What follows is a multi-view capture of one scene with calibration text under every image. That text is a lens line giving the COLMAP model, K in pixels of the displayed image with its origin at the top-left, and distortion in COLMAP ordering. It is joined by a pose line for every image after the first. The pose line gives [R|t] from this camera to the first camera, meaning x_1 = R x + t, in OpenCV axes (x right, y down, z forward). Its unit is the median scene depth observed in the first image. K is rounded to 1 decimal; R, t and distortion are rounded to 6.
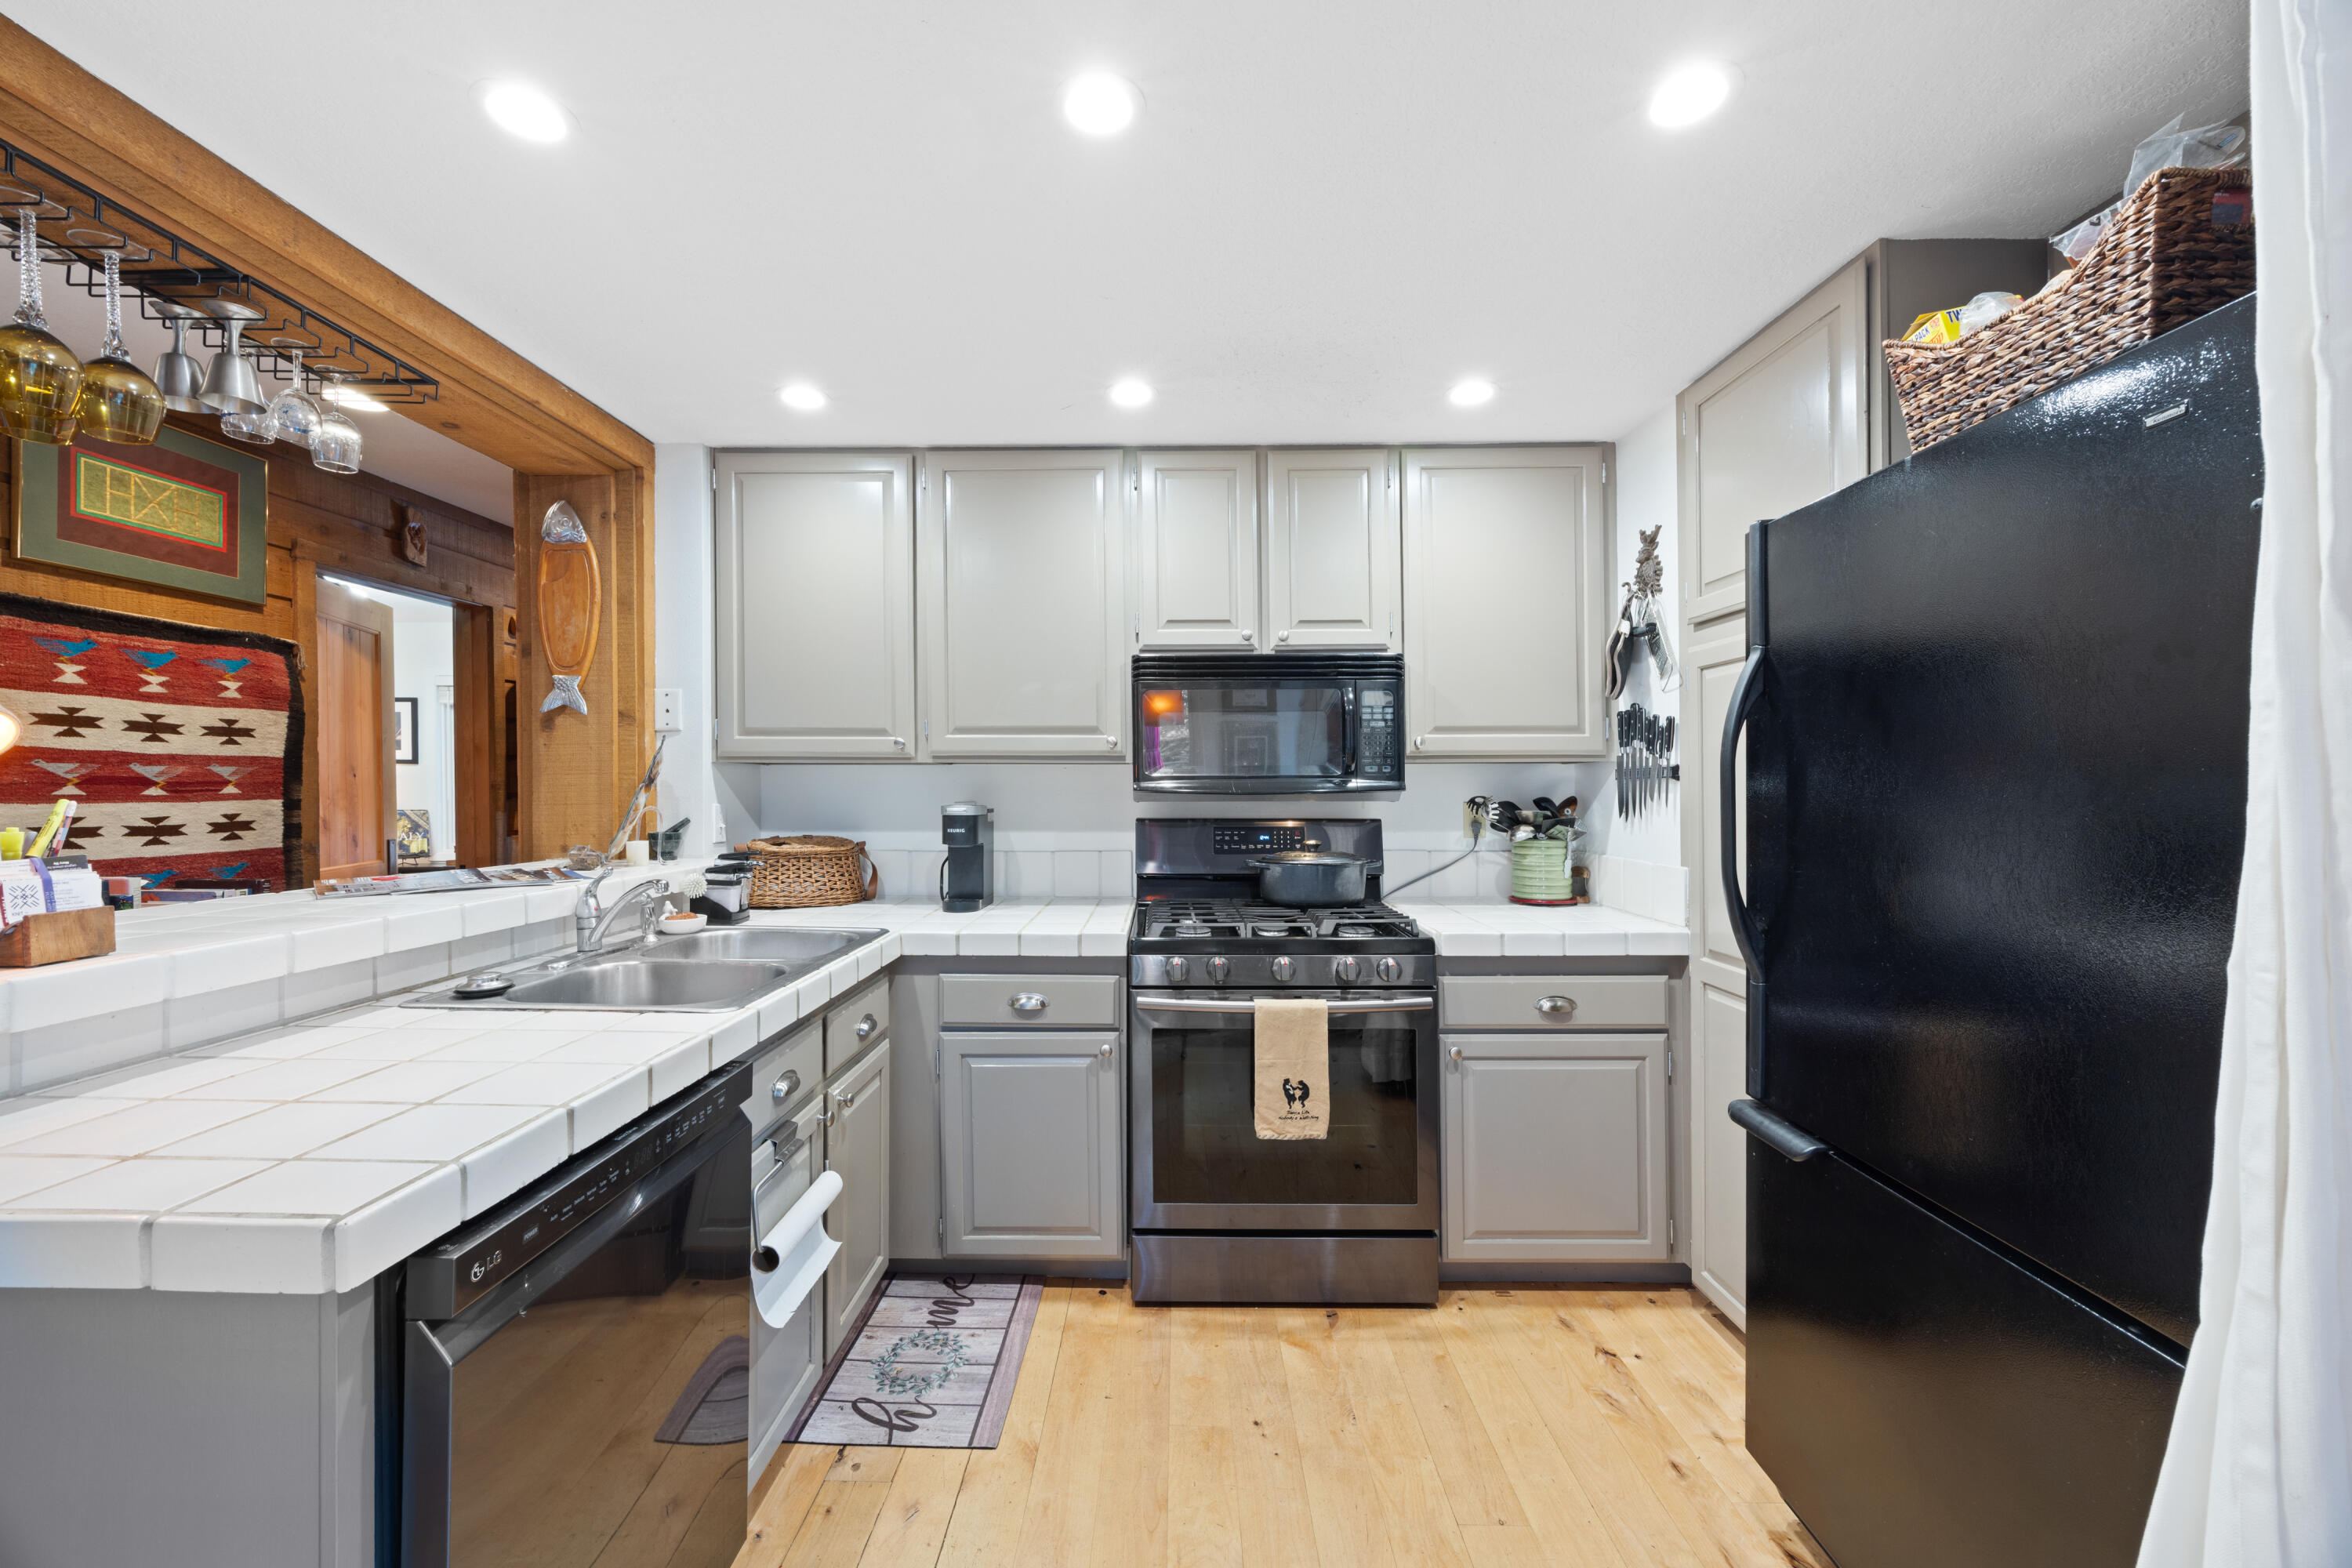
lens RADIAL K [[895.8, 0, 1165.0], [0, 895.8, 791.0], [0, 0, 1]] dist [-0.001025, -0.000071]
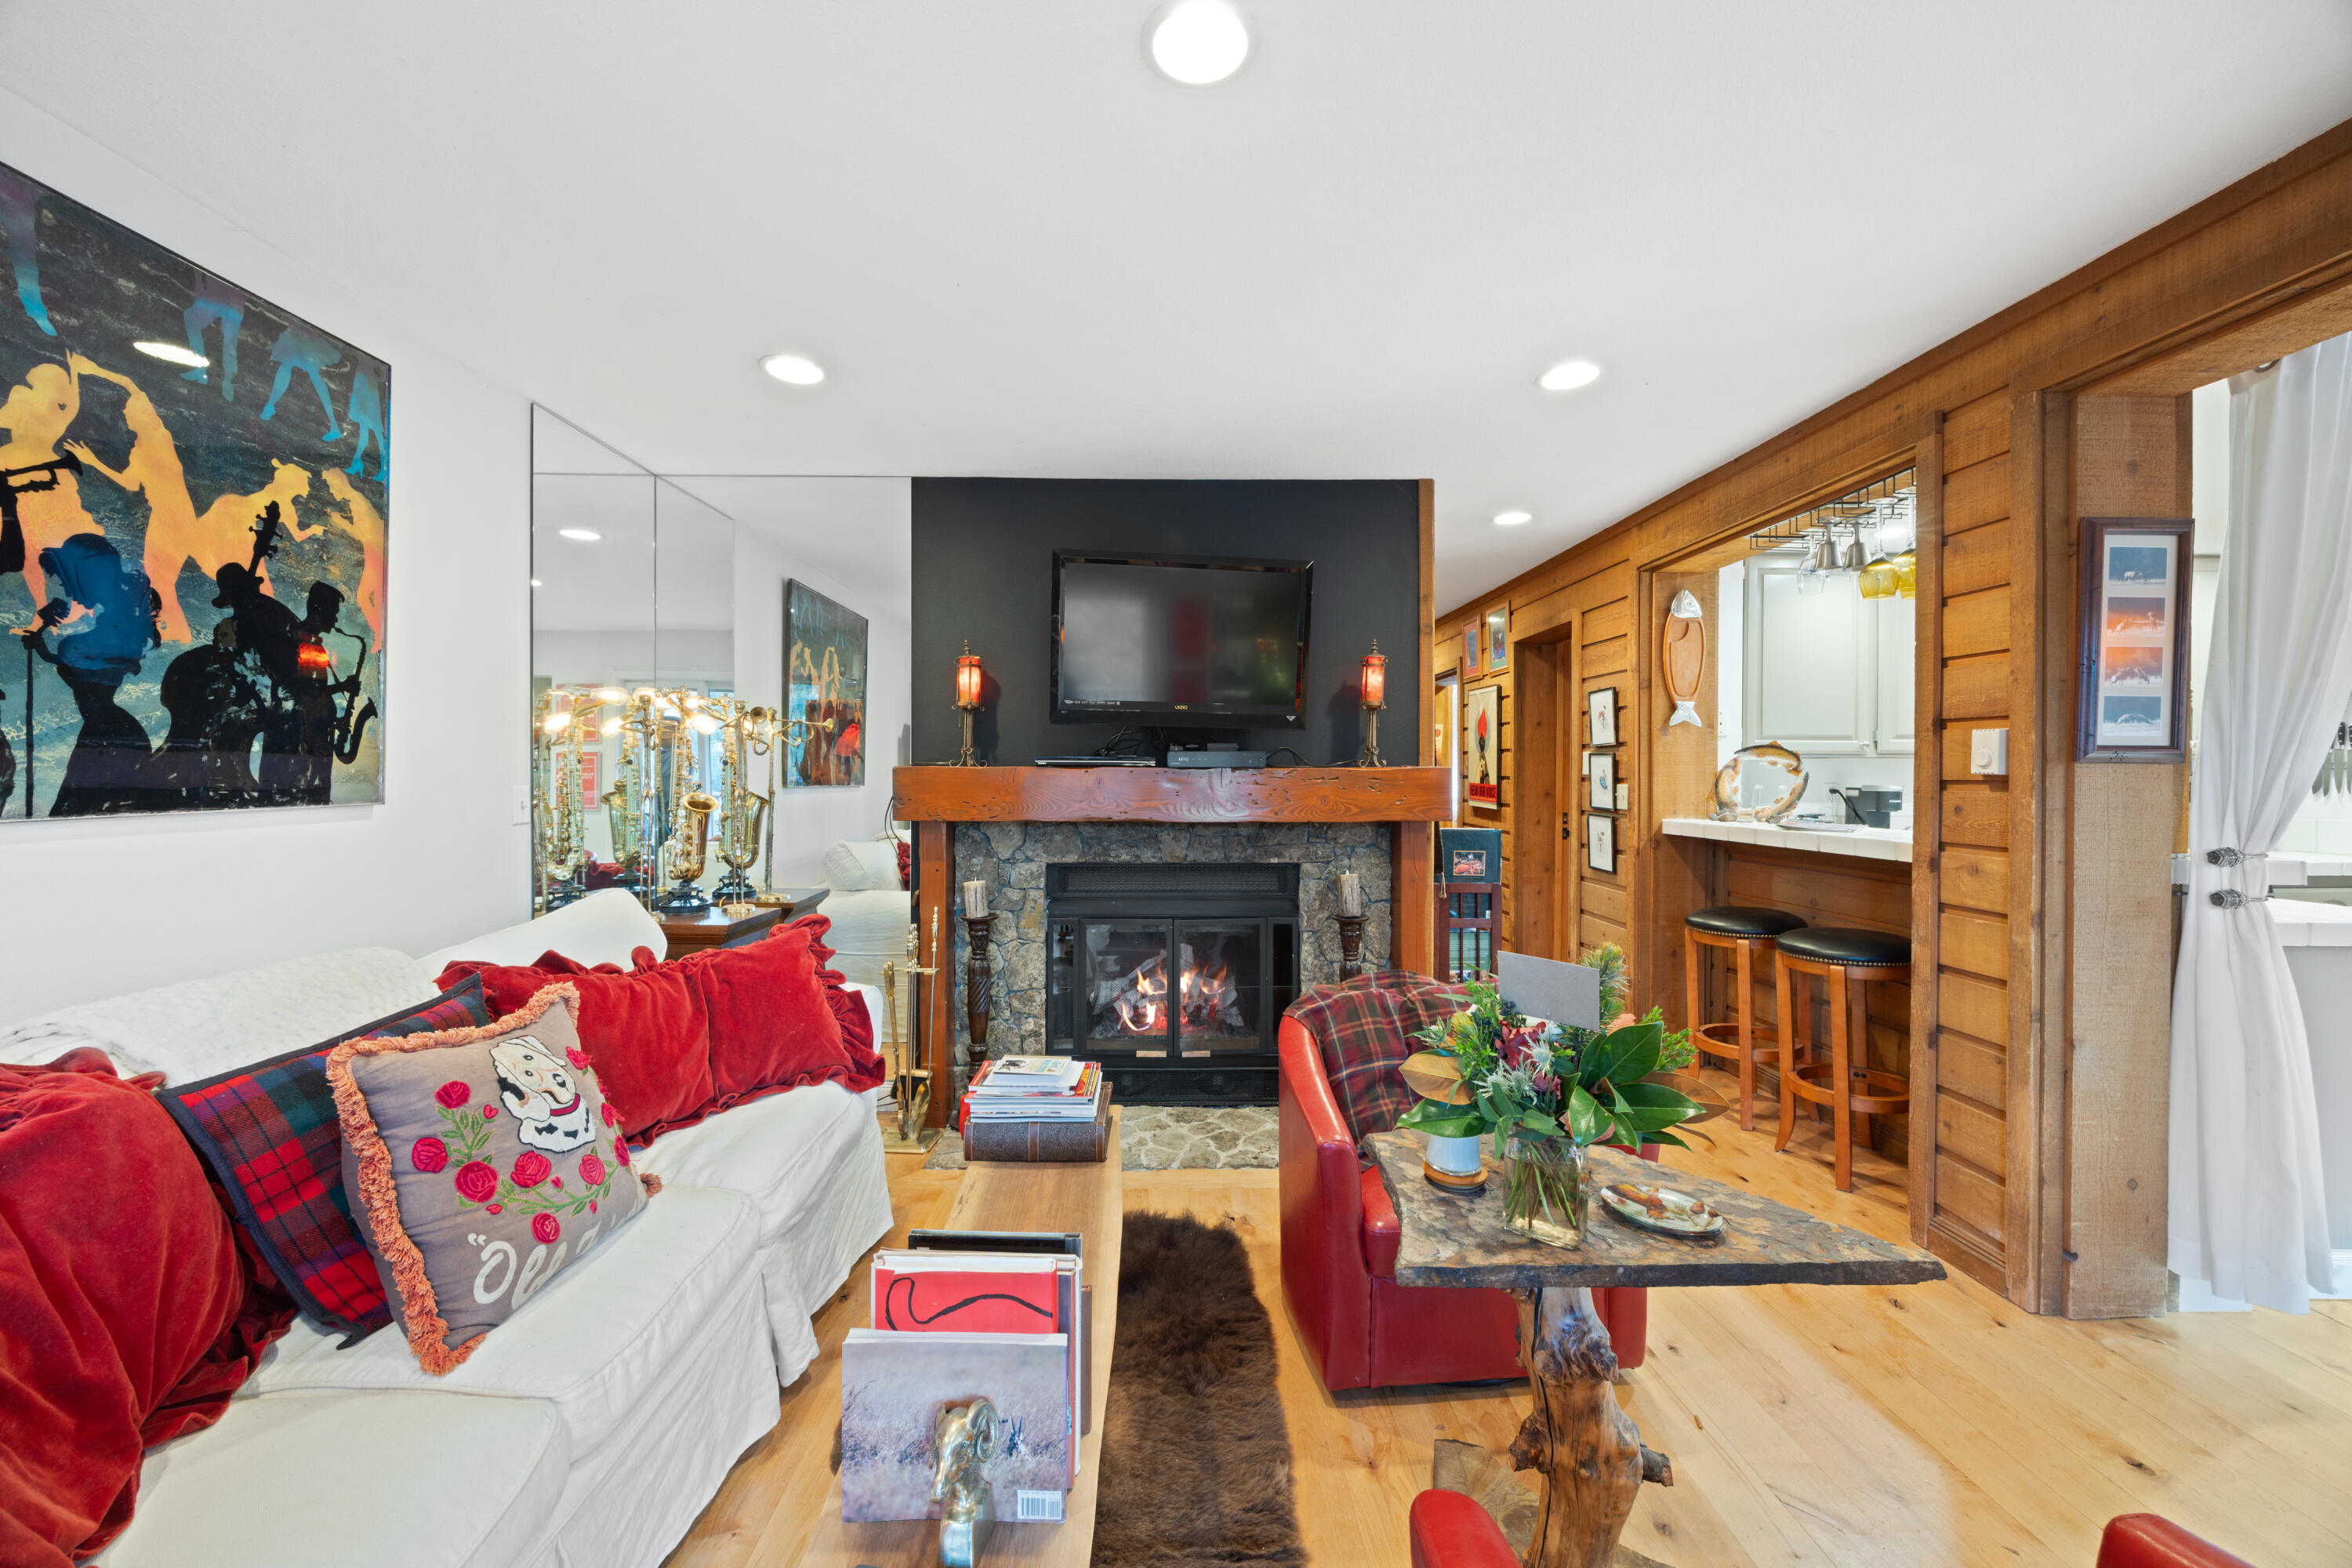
lens RADIAL K [[895.8, 0, 1168.2], [0, 895.8, 783.9], [0, 0, 1]] dist [-0.001025, -0.000071]
pose [[0.999753, 0.000530, 0.022218, -1.596271], [-0.000720, 0.999963, 0.008529, 0.003545], [-0.022213, -0.008543, 0.999717, -0.539332]]
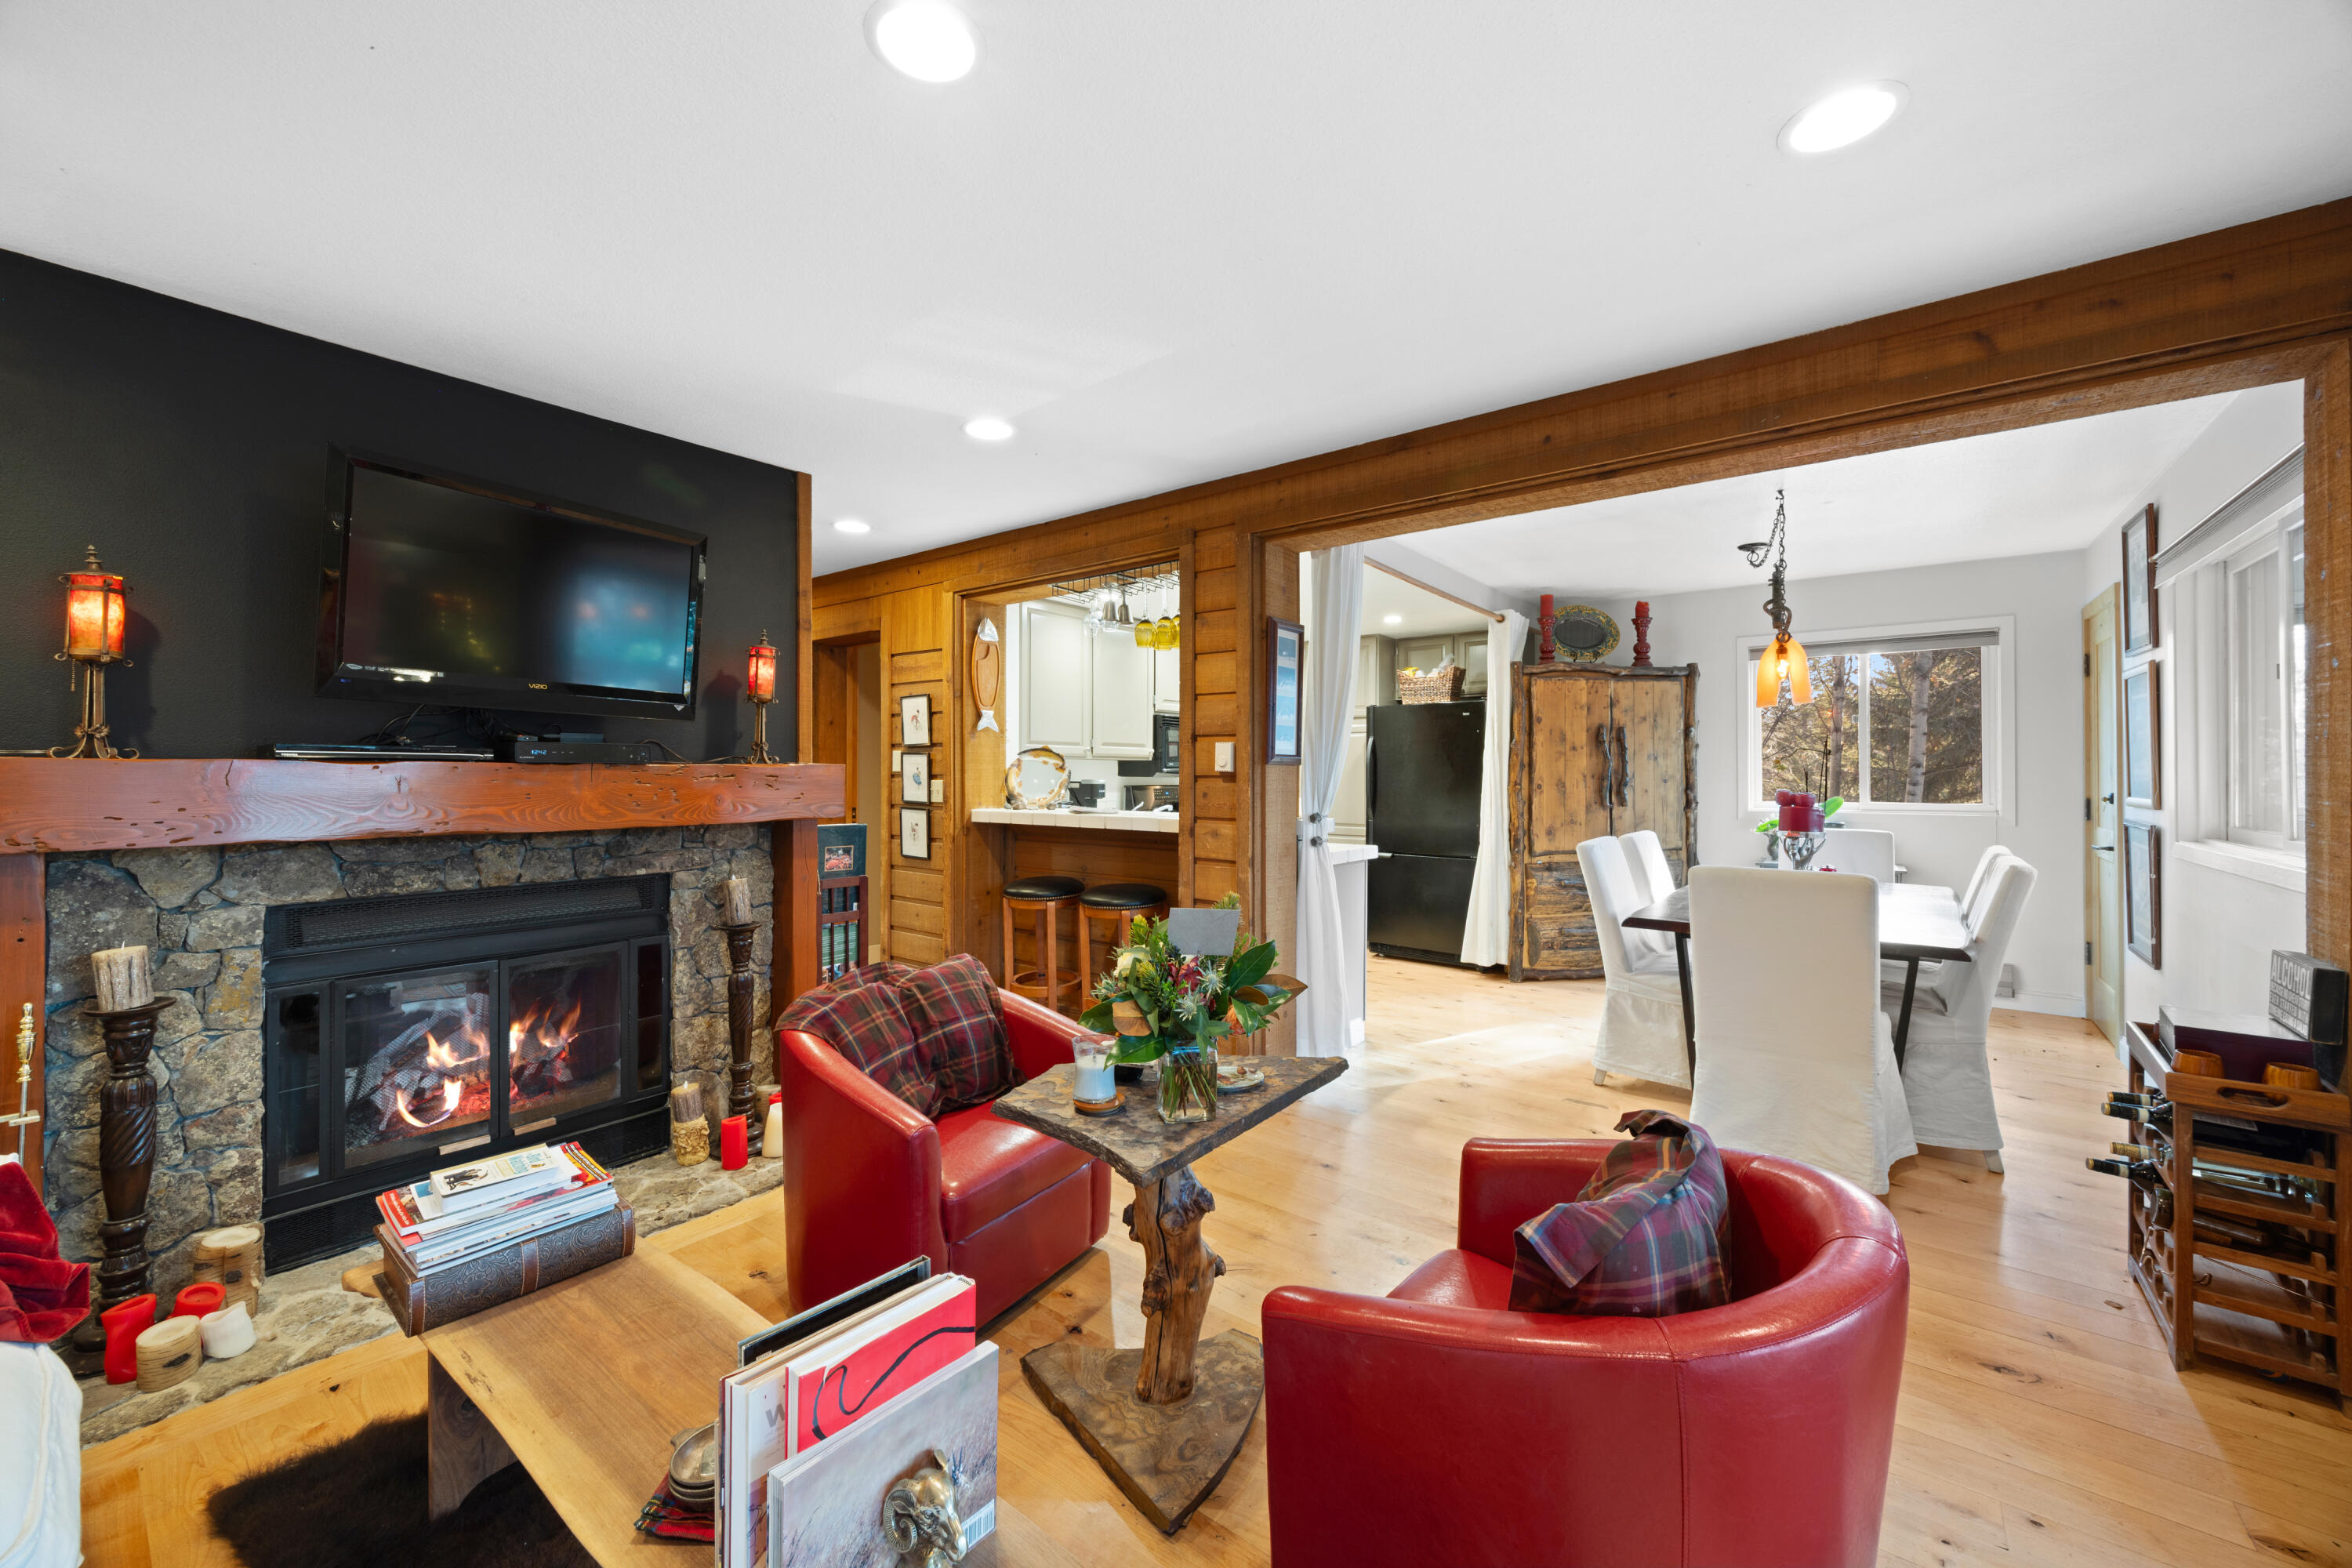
lens RADIAL K [[895.8, 0, 1172.0], [0, 895.8, 774.0], [0, 0, 1]] dist [-0.001025, -0.000071]
pose [[0.605827, -0.001430, 0.795595, -1.913727], [0.000697, 0.999999, 0.001267, 0.002782], [-0.795596, -0.000213, 0.605827, -0.438963]]
